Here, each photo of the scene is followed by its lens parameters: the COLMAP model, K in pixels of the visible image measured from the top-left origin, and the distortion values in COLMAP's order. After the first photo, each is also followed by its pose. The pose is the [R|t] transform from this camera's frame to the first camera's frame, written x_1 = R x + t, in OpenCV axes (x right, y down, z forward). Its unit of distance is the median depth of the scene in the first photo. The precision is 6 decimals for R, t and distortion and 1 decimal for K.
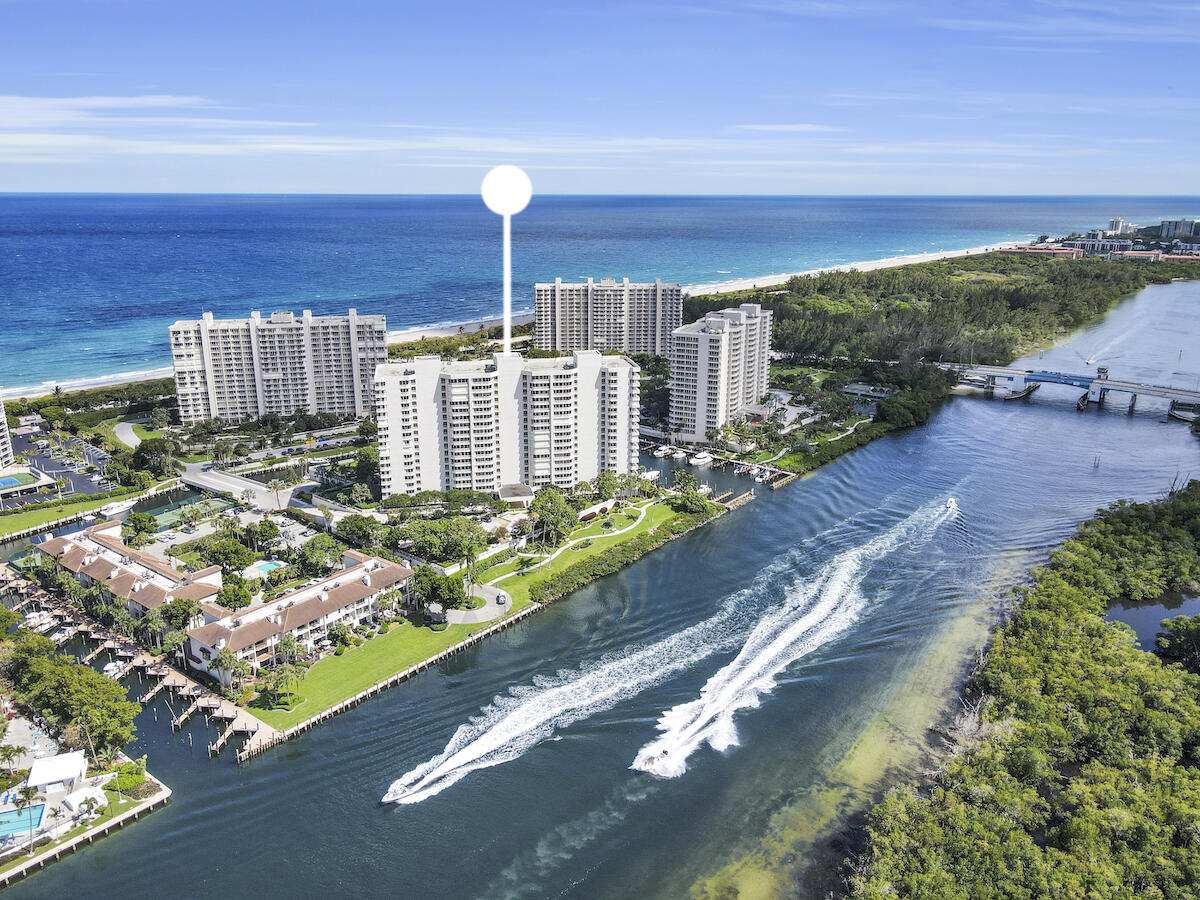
lens RADIAL K [[880.3, 0, 598.3], [0, 880.3, 438.5], [0, 0, 1]] dist [-0.012594, 0.031122]
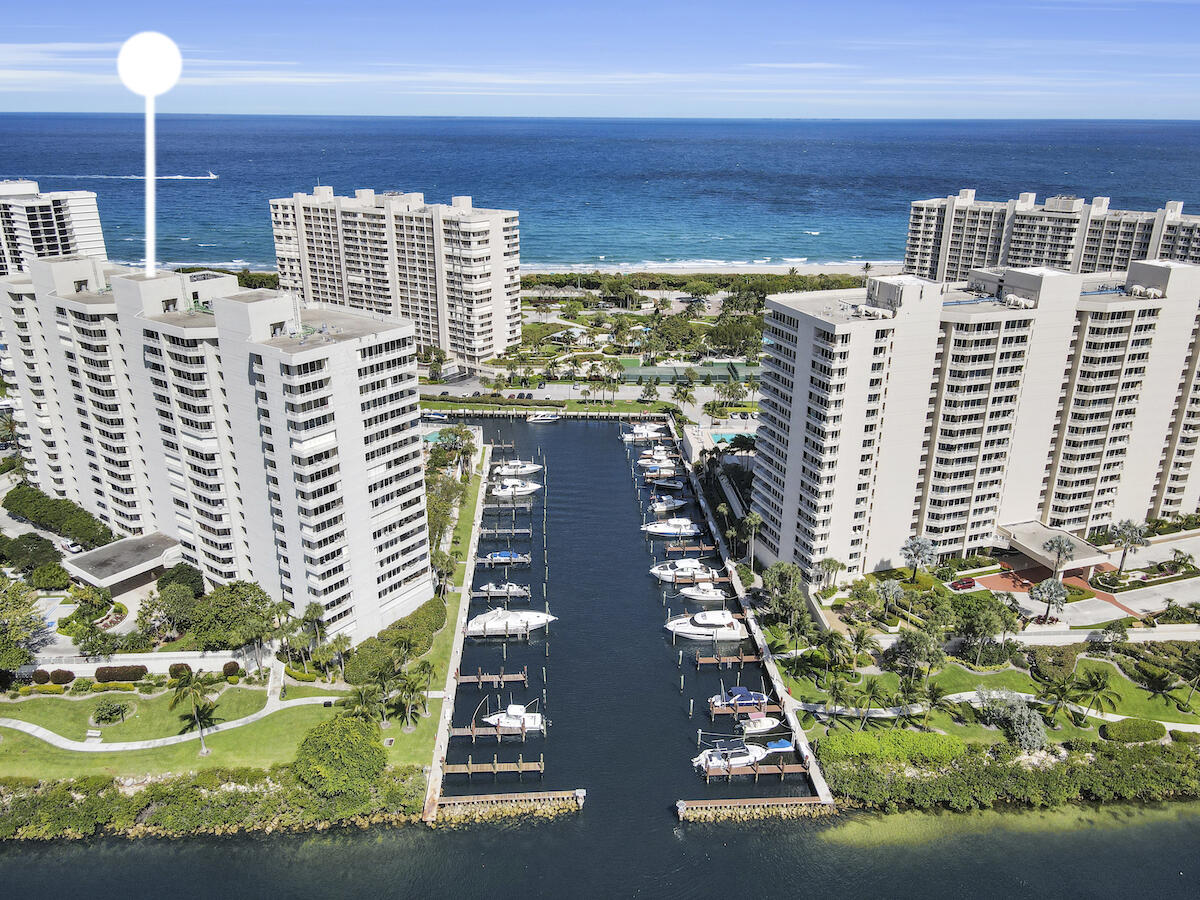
lens RADIAL K [[880.3, 0, 598.3], [0, 880.3, 438.5], [0, 0, 1]] dist [-0.012594, 0.031122]
pose [[0.680292, 0.258025, -0.686022, 0.406343], [-0.202846, 0.965706, 0.162067, -0.136771], [0.704313, 0.028904, 0.709301, 0.834748]]
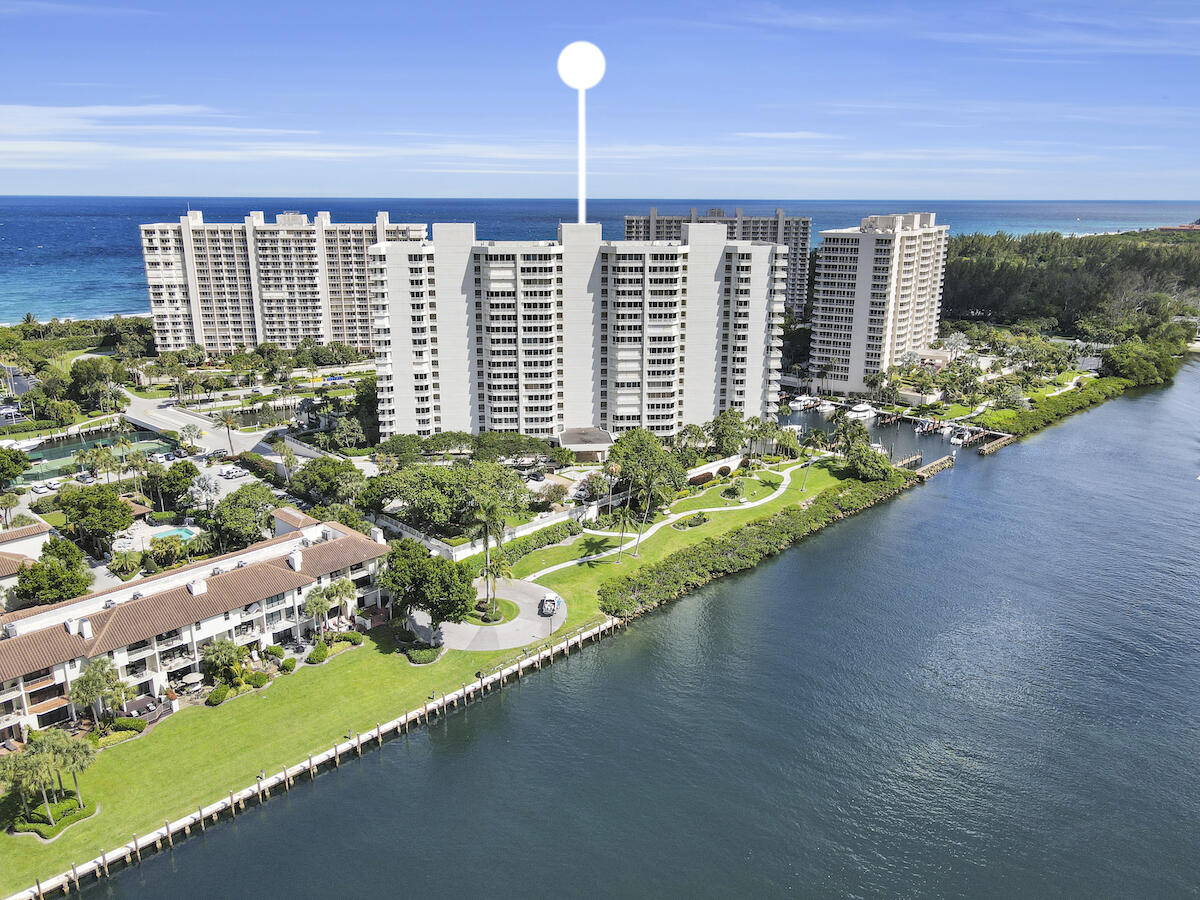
lens RADIAL K [[880.3, 0, 598.3], [0, 880.3, 438.5], [0, 0, 1]] dist [-0.012594, 0.031122]
pose [[0.994912, 0.028082, -0.096753, -0.023140], [-0.028719, 0.999574, -0.005201, 0.064225], [0.096566, 0.007953, 0.995295, 0.367420]]
